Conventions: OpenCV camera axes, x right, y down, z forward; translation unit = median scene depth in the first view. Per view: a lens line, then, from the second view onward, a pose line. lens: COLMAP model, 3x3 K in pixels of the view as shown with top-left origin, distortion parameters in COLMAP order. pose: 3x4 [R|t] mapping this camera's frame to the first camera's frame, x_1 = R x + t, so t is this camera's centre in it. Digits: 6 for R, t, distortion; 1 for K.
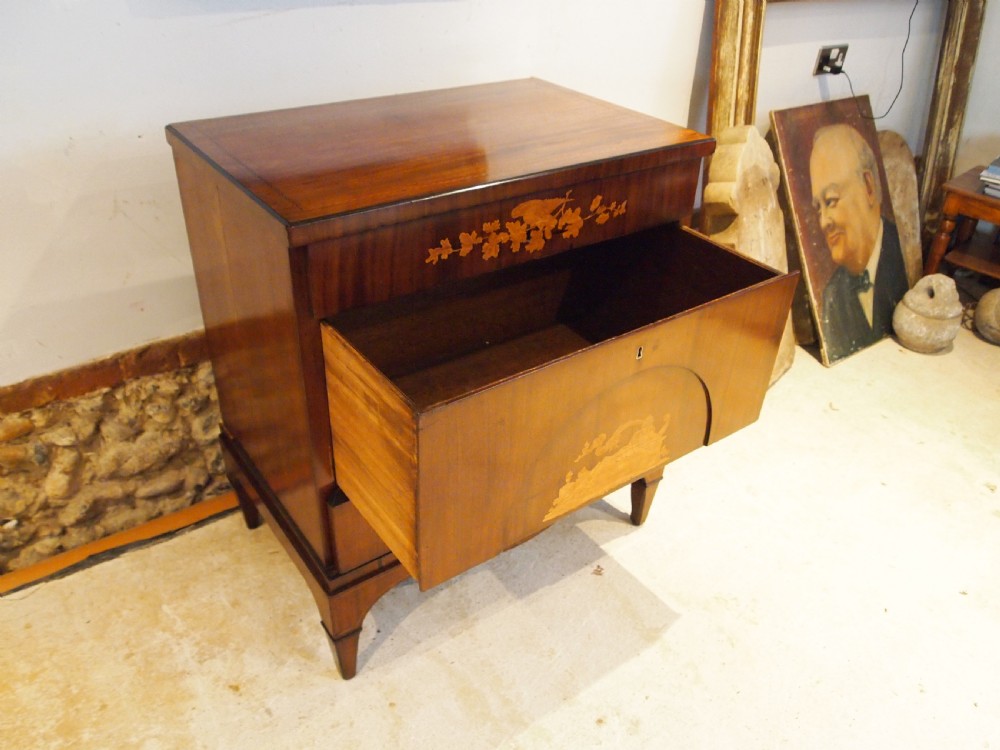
lens RADIAL K [[792.6, 0, 505.6], [0, 792.6, 377.8], [0, 0, 1]] dist [-0.051750, 0.006482]
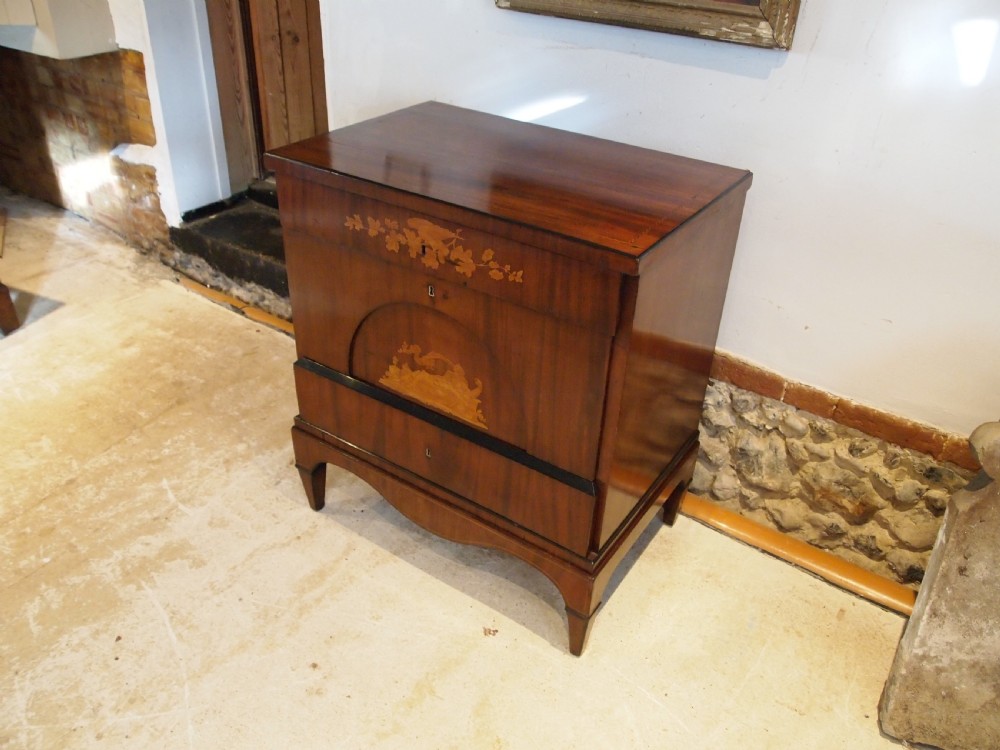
lens RADIAL K [[792.6, 0, 508.2], [0, 792.6, 380.1], [0, 0, 1]] dist [-0.051750, 0.006482]
pose [[0.354575, 0.489752, -0.796504, 0.786939], [-0.531924, 0.806230, 0.258940, -0.285892], [0.768983, 0.331866, 0.546380, 0.396242]]
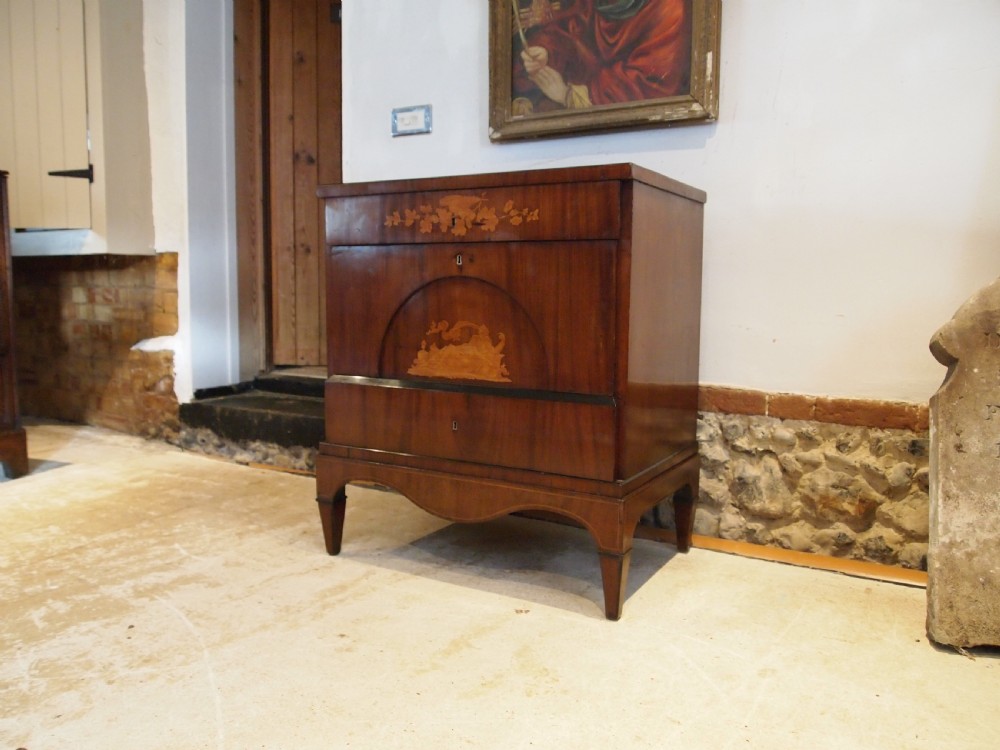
lens RADIAL K [[792.6, 0, 508.8], [0, 792.6, 380.3], [0, 0, 1]] dist [-0.051750, 0.006482]
pose [[0.416076, 0.074723, -0.906255, 0.996174], [-0.488891, 0.858706, -0.153655, 0.166168], [0.766724, 0.506992, 0.393818, 0.494168]]
